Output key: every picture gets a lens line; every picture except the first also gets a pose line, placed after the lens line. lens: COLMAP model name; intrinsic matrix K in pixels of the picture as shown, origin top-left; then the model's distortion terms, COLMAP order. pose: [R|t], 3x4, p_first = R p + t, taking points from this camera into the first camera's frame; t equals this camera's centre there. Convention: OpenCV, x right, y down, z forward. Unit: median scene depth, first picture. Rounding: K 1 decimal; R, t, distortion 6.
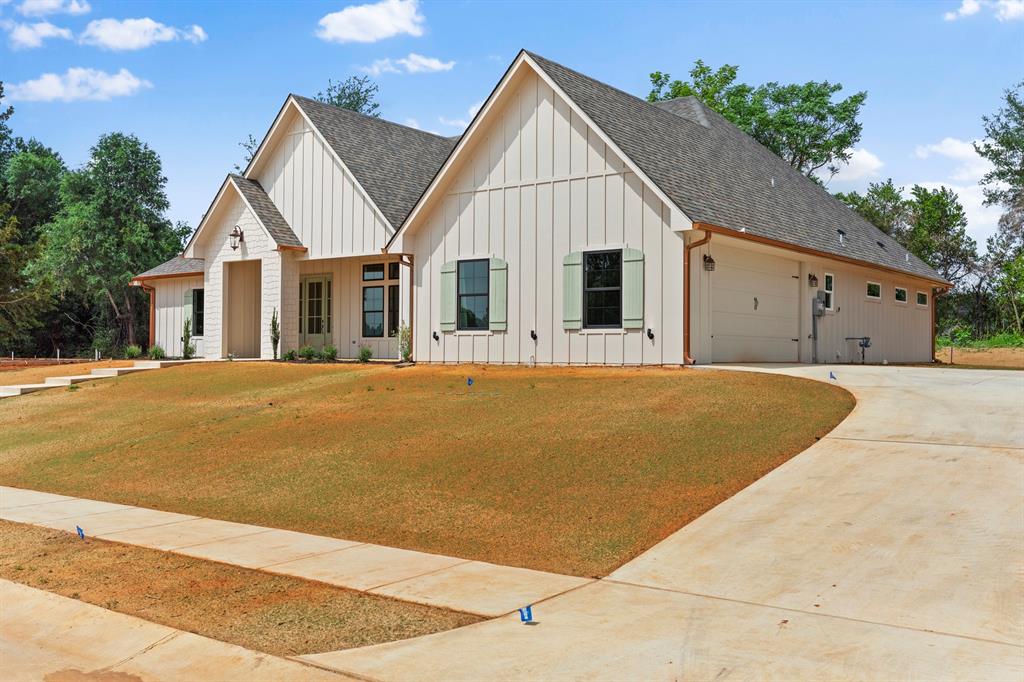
lens RADIAL K [[983.5, 0, 508.7], [0, 983.5, 342.6], [0, 0, 1]] dist [-0.012488, 0.000000]
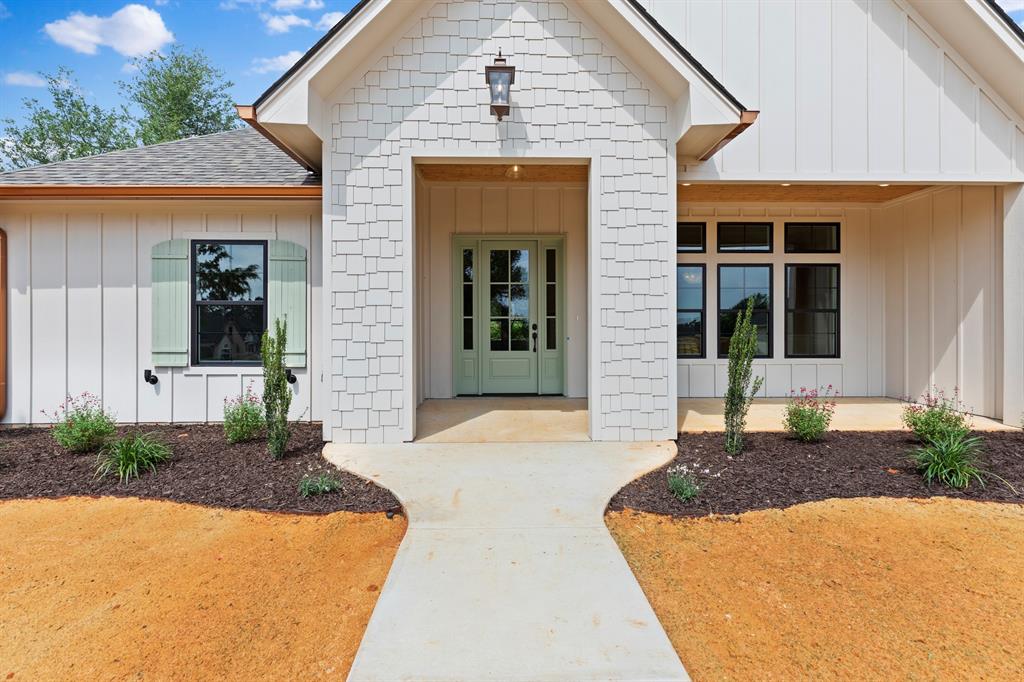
lens RADIAL K [[462.9, 0, 508.8], [0, 462.9, 324.0], [0, 0, 1]] dist [0.008148, -0.001192]
pose [[0.781127, -0.005695, 0.624347, -0.376379], [0.000712, 0.999966, 0.008231, -0.026703], [-0.624372, -0.005984, 0.781104, 0.880564]]
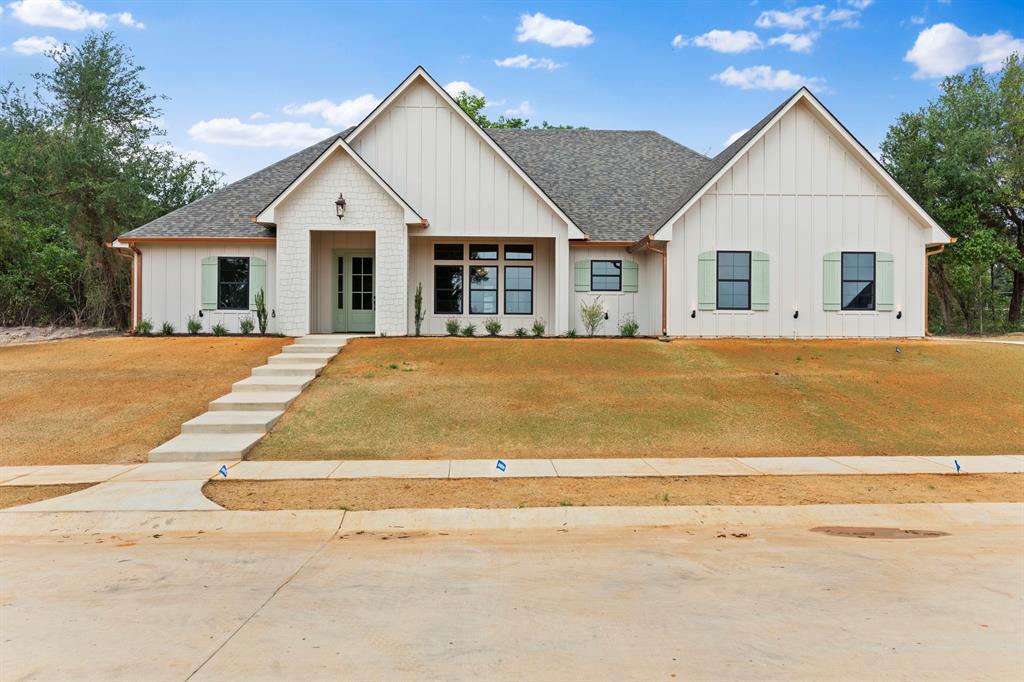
lens RADIAL K [[817.0, 0, 512.1], [0, 817.0, 326.5], [0, 0, 1]] dist [0.001184, 0.002212]
pose [[0.775000, 0.003880, 0.631949, -0.647269], [-0.006937, 0.999973, 0.002368, 0.005410], [-0.631923, -0.006220, 0.775006, 0.294057]]
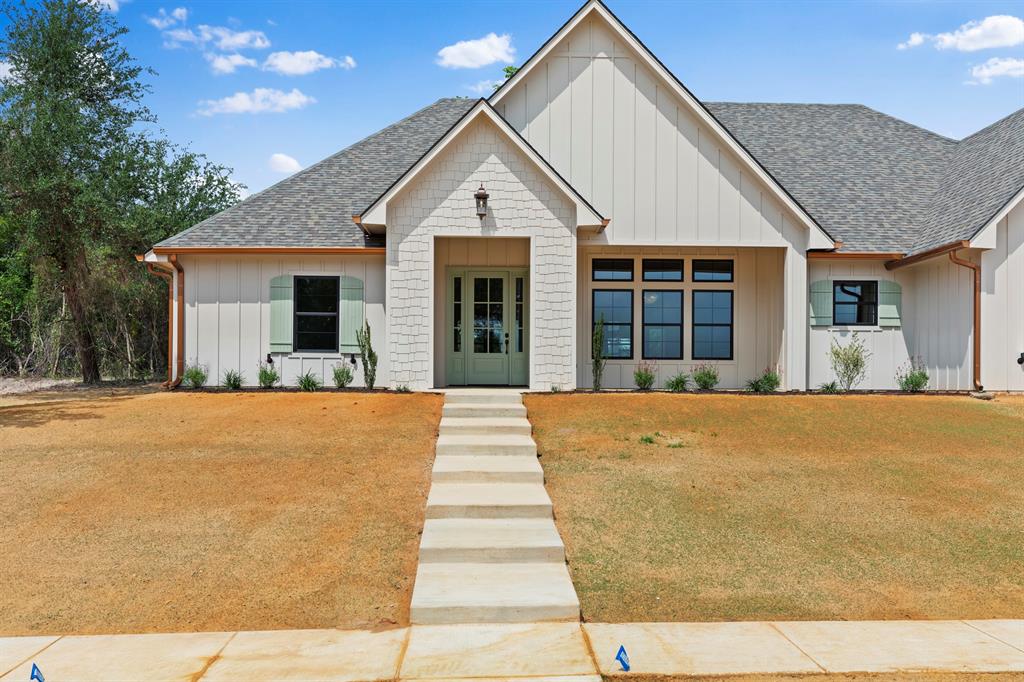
lens RADIAL K [[1009.4, 0, 507.4], [0, 1009.4, 371.8], [0, 0, 1]] dist [0.001664, 0.000000]
pose [[0.778806, 0.007471, 0.627221, -0.680160], [-0.006914, 0.999971, -0.003326, 0.007100], [-0.627227, -0.001746, 0.778835, 0.480721]]
